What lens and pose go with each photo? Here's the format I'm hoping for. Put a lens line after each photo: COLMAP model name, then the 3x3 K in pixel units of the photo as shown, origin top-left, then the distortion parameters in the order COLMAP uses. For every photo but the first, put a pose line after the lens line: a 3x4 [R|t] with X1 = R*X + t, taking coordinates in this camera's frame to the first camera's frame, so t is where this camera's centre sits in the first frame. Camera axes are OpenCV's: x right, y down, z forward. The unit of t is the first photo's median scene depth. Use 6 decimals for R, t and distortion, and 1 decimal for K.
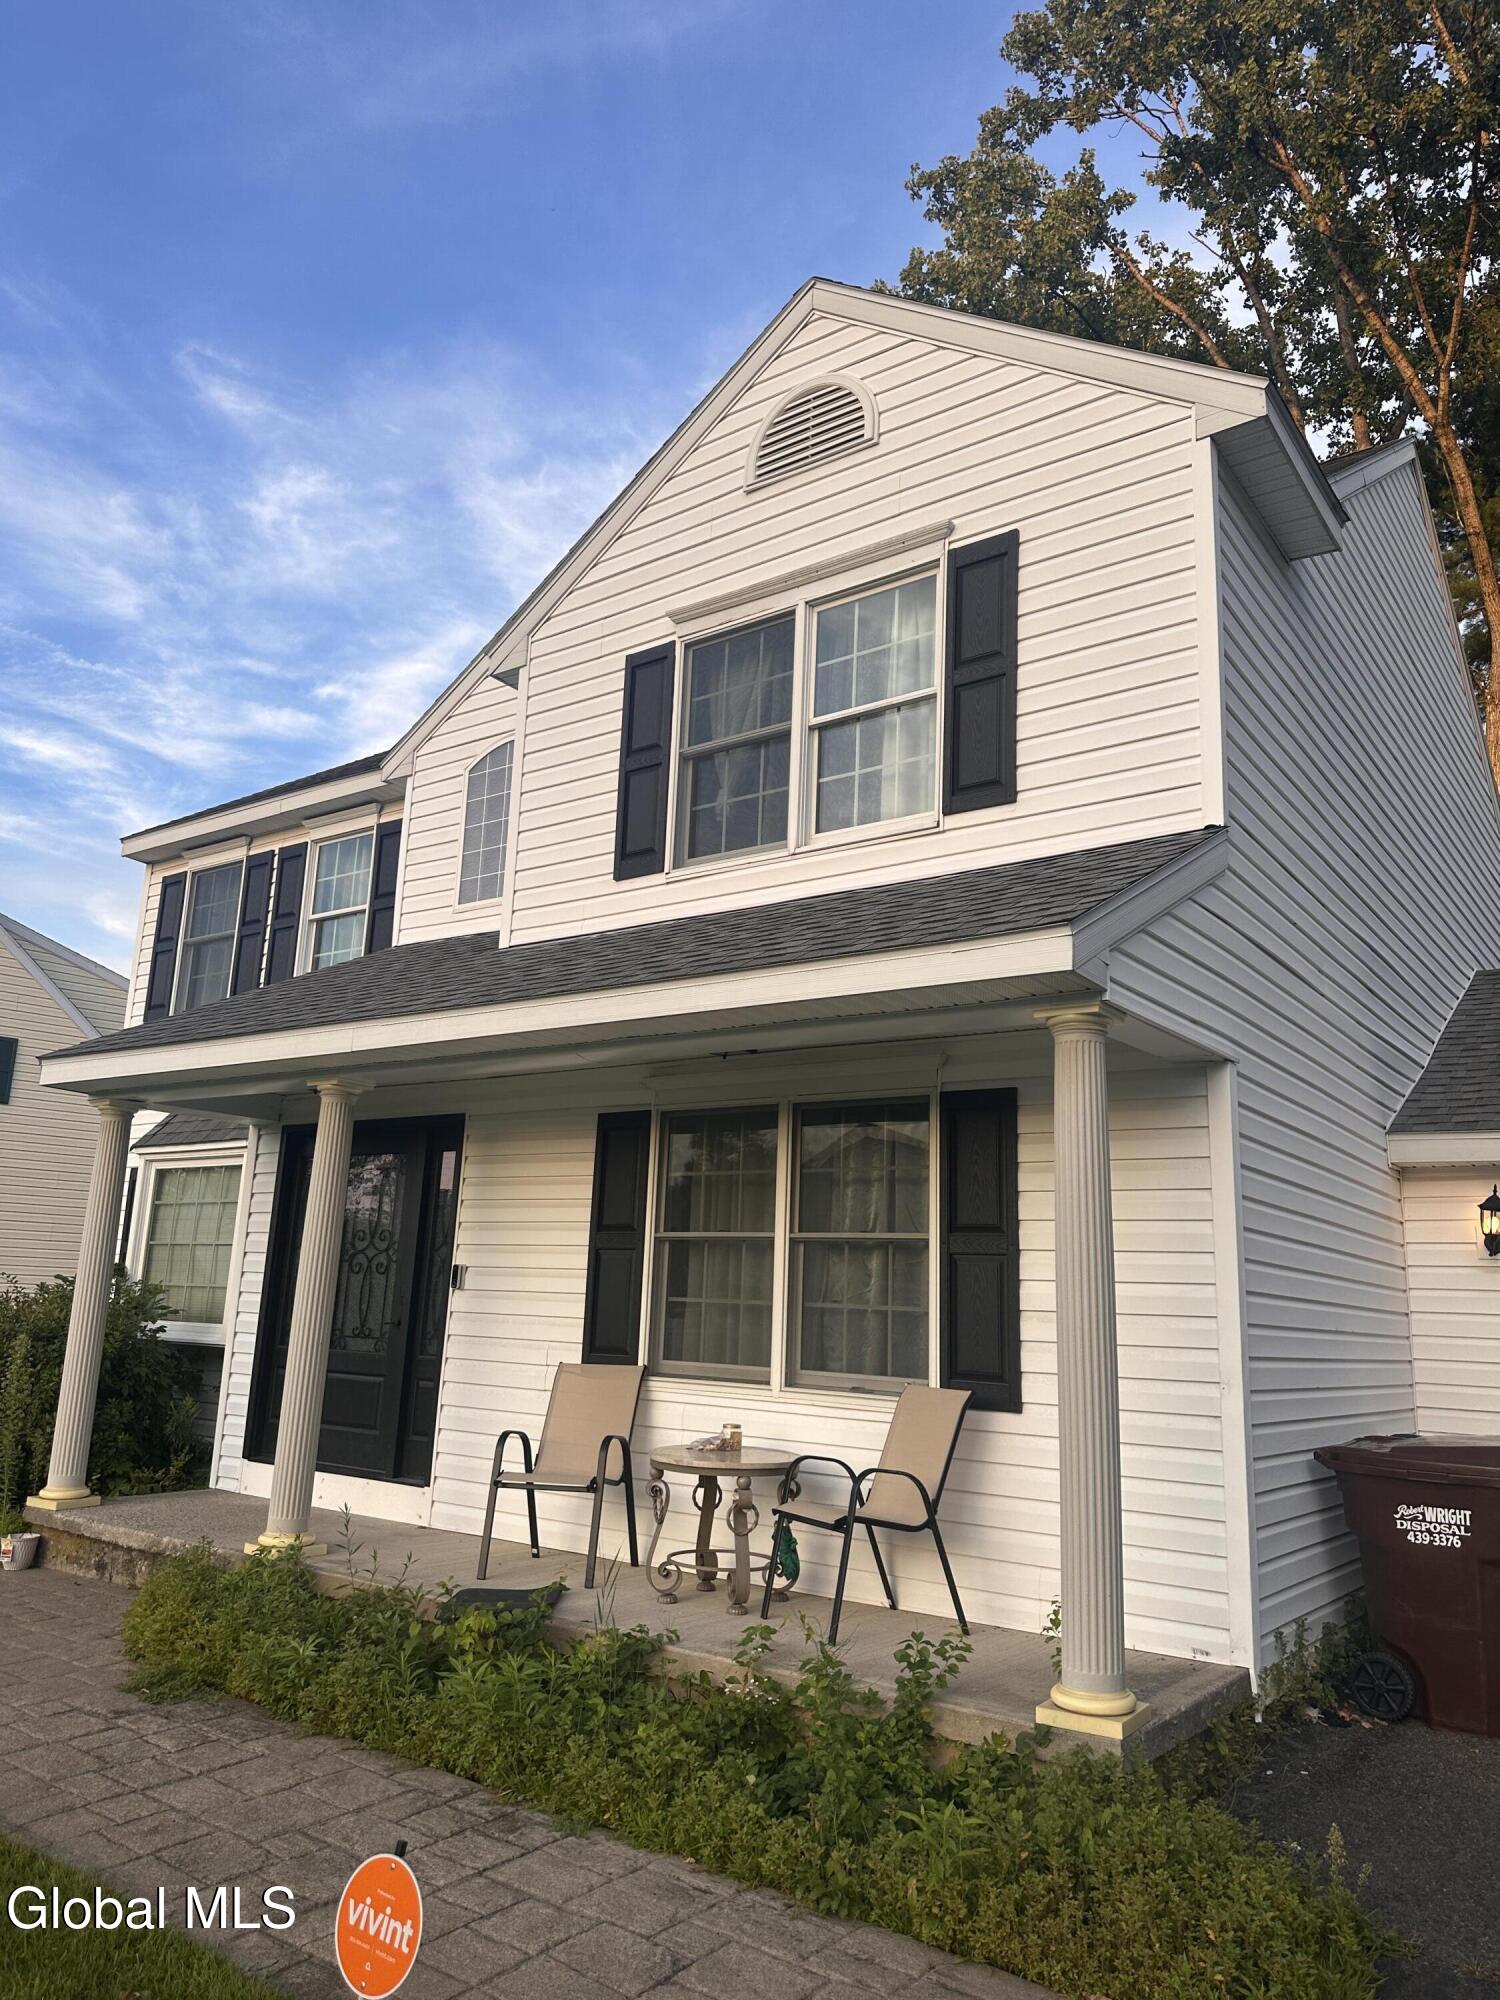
lens RADIAL K [[1378.4, 0, 737.0], [0, 1378.4, 1000.0], [0, 0, 1]] dist [0.129166, -0.178741]
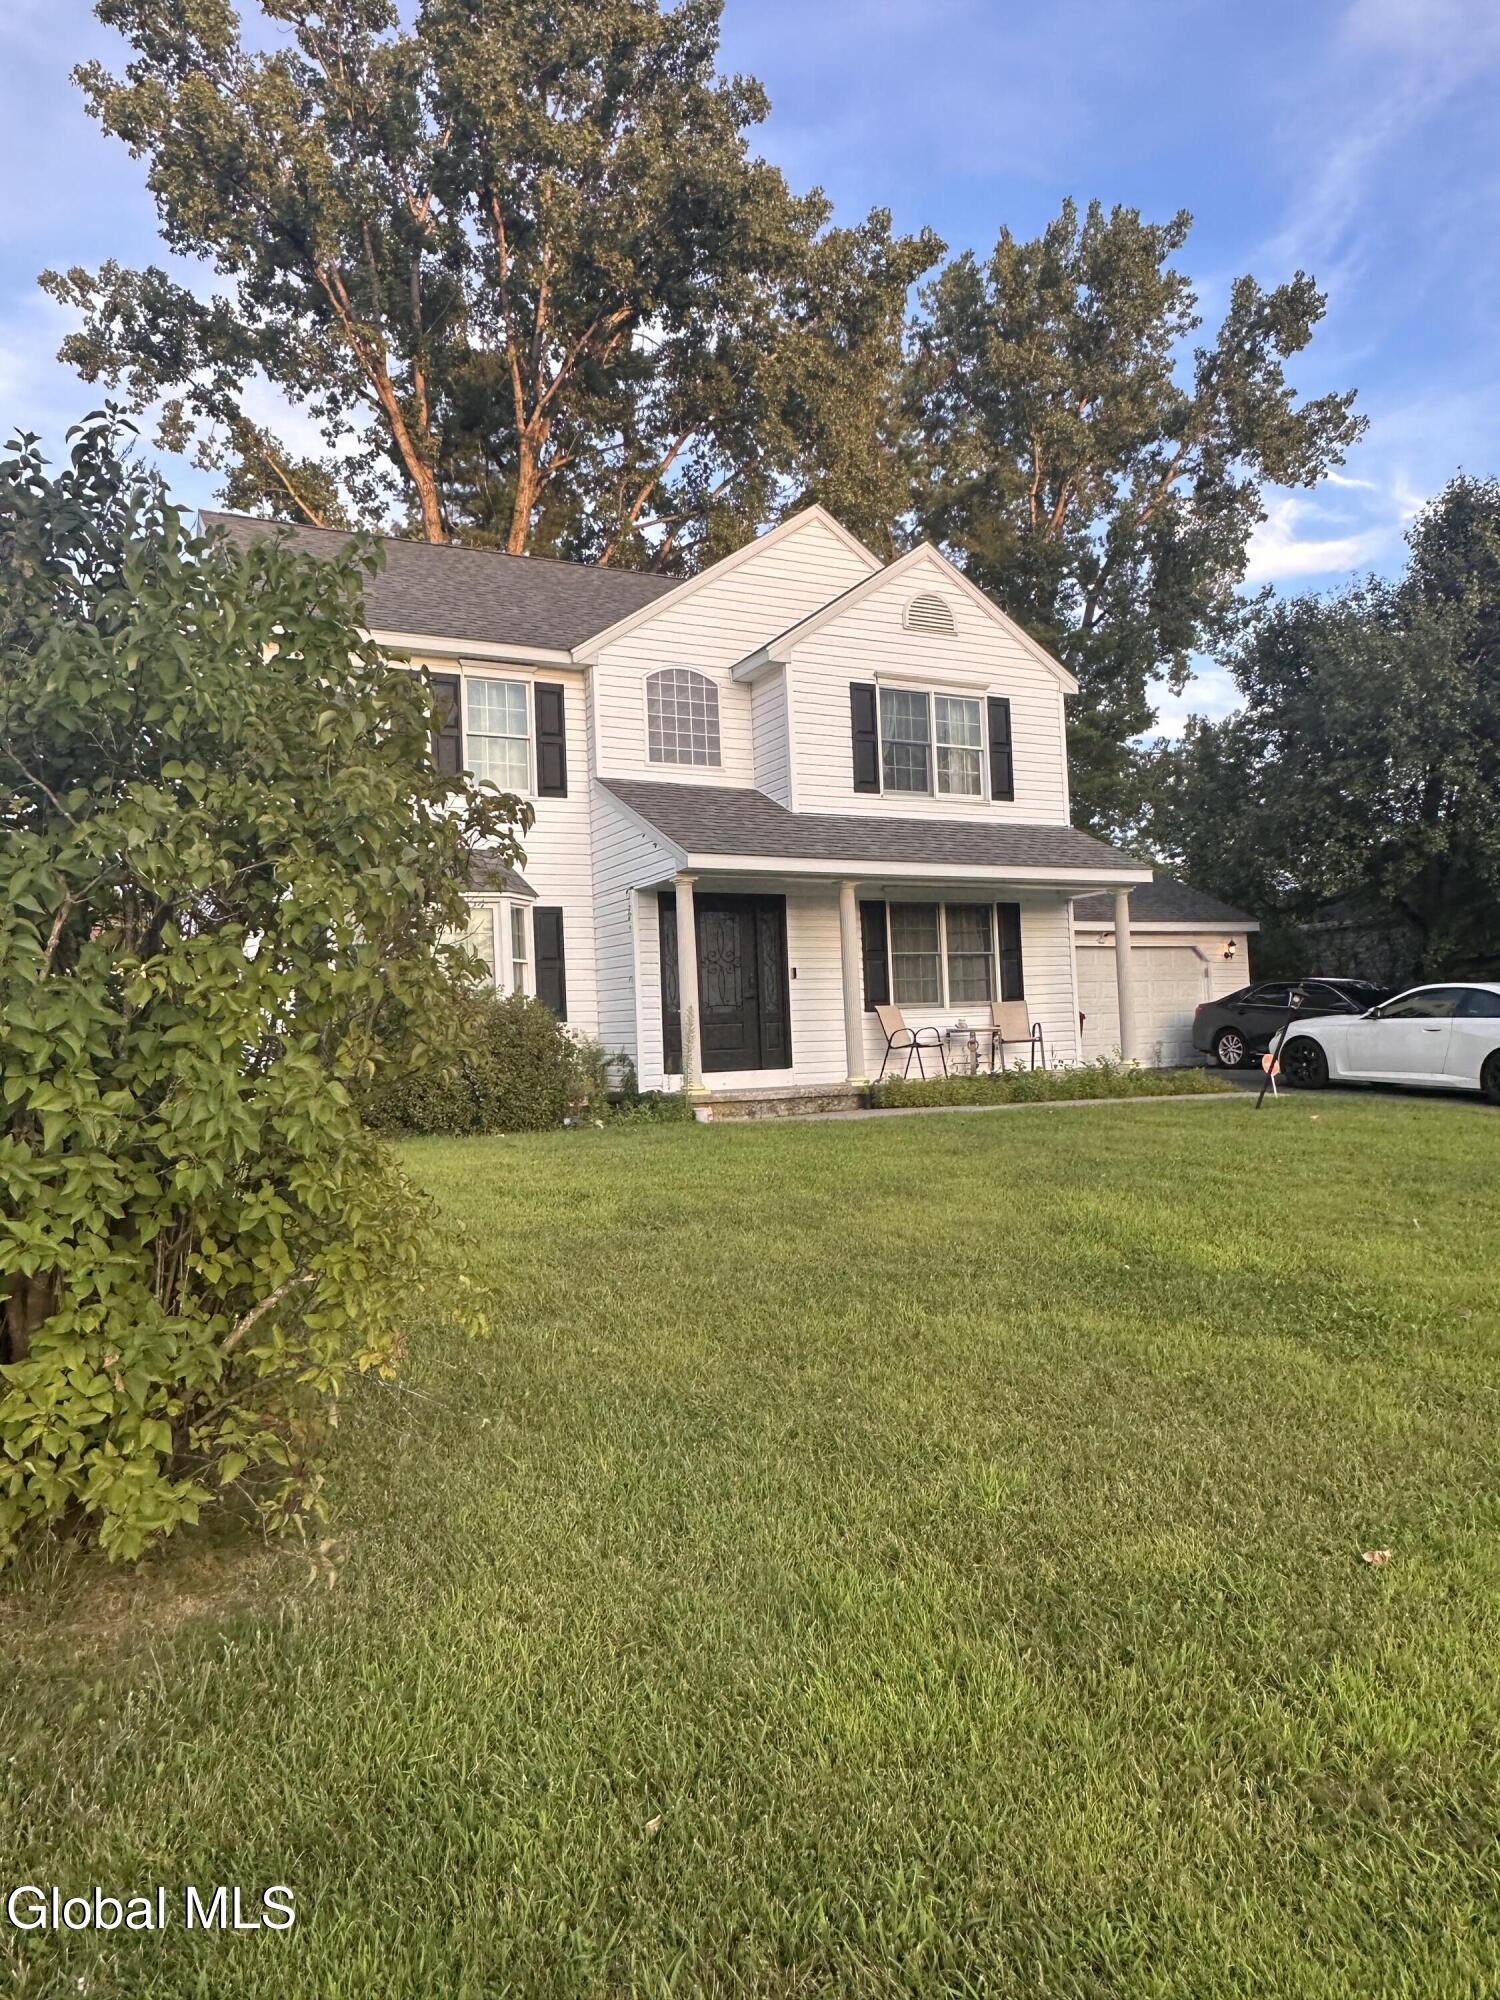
lens RADIAL K [[1332.2, 0, 762.2], [0, 1332.2, 1000.0], [0, 0, 1]] dist [-0.024076, 0.000824]
pose [[0.443801, -0.028041, 0.895687, -2.025681], [-0.137955, 0.985458, 0.099206, 0.047775], [-0.885443, -0.167592, 0.433479, 0.170015]]
